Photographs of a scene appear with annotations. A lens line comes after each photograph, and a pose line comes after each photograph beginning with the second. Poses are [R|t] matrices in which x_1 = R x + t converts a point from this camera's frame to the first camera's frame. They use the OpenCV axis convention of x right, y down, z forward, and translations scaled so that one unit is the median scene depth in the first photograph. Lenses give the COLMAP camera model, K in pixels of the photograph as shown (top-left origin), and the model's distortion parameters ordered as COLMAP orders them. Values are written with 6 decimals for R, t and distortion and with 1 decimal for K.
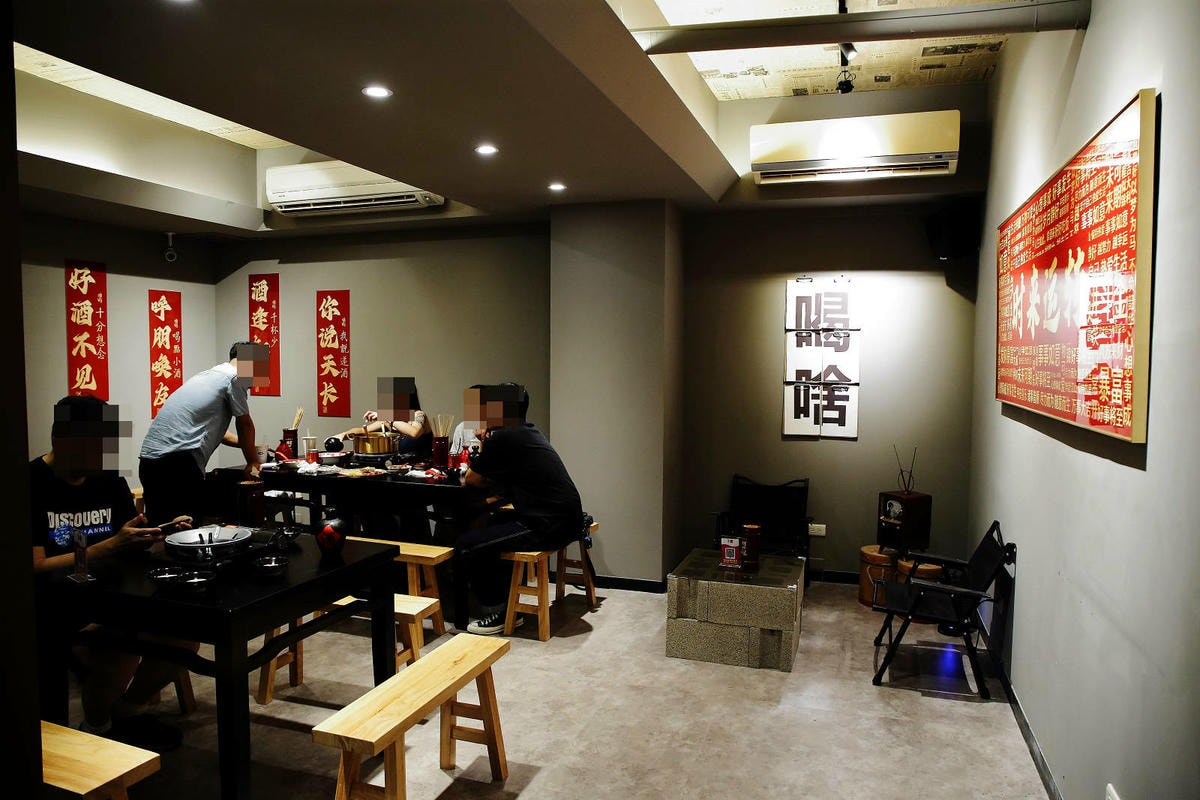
lens RADIAL K [[804.6, 0, 606.0], [0, 804.6, 400.3], [0, 0, 1]] dist [-0.093148, 0.059747]
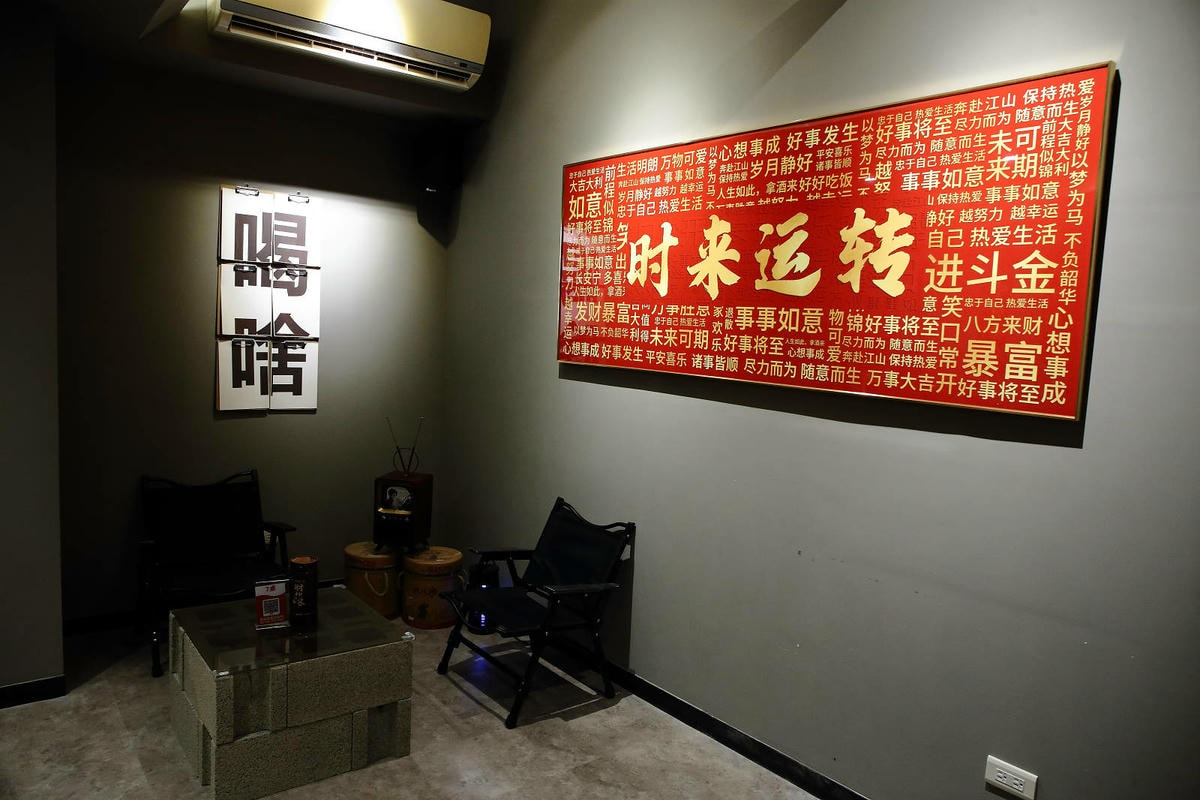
lens RADIAL K [[804.6, 0, 597.2], [0, 804.6, 401.4], [0, 0, 1]] dist [-0.093148, 0.059747]
pose [[0.542222, -0.056695, 0.838320, -0.180488], [-0.002138, 0.997625, 0.068852, -0.013995], [-0.840232, -0.039126, 0.540813, 0.357931]]
